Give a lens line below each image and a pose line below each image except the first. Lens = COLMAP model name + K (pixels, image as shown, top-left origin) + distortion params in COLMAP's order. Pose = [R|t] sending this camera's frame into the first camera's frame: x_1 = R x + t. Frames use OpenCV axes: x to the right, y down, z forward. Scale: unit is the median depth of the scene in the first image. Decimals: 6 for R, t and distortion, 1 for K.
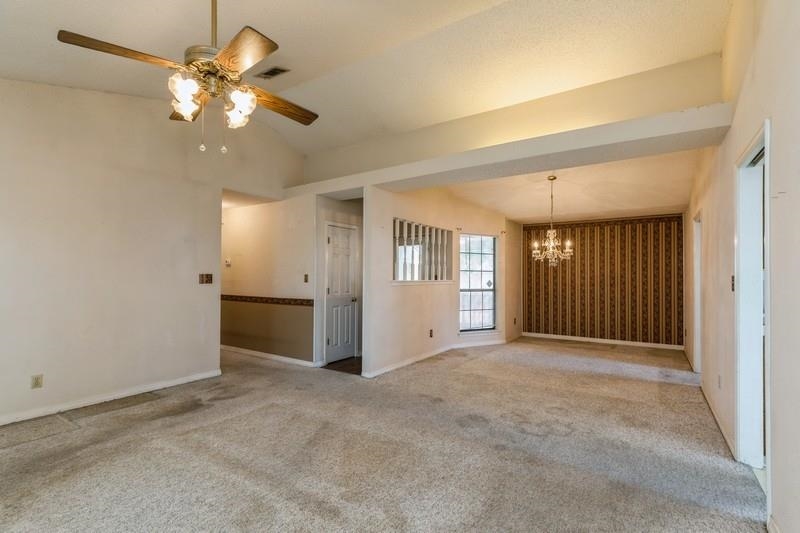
lens RADIAL K [[364.5, 0, 400.0], [0, 364.5, 275.5], [0, 0, 1]] dist [0.004410, -0.001000]
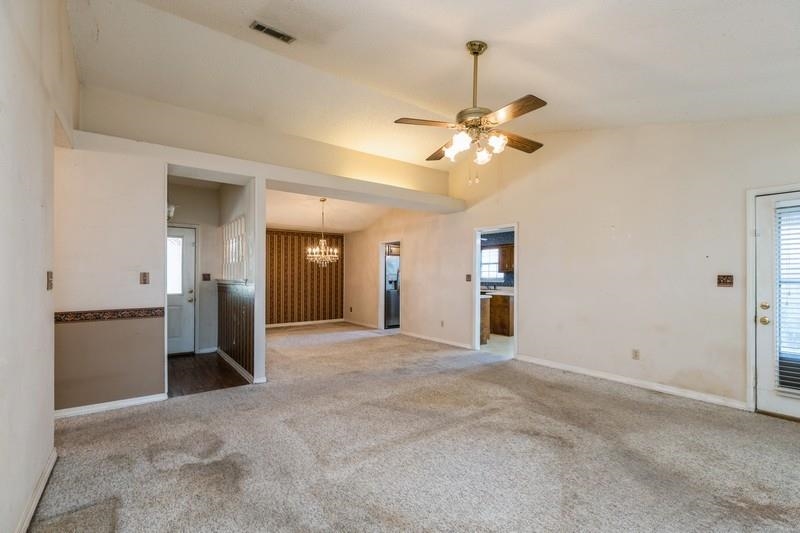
lens RADIAL K [[364.5, 0, 388.9], [0, 364.5, 279.4], [0, 0, 1]] dist [0.004410, -0.001000]
pose [[0.356984, -0.013473, 0.934013, -0.889440], [-0.002557, 0.999878, 0.015400, -0.001899], [-0.934107, -0.007886, 0.356906, 0.378992]]
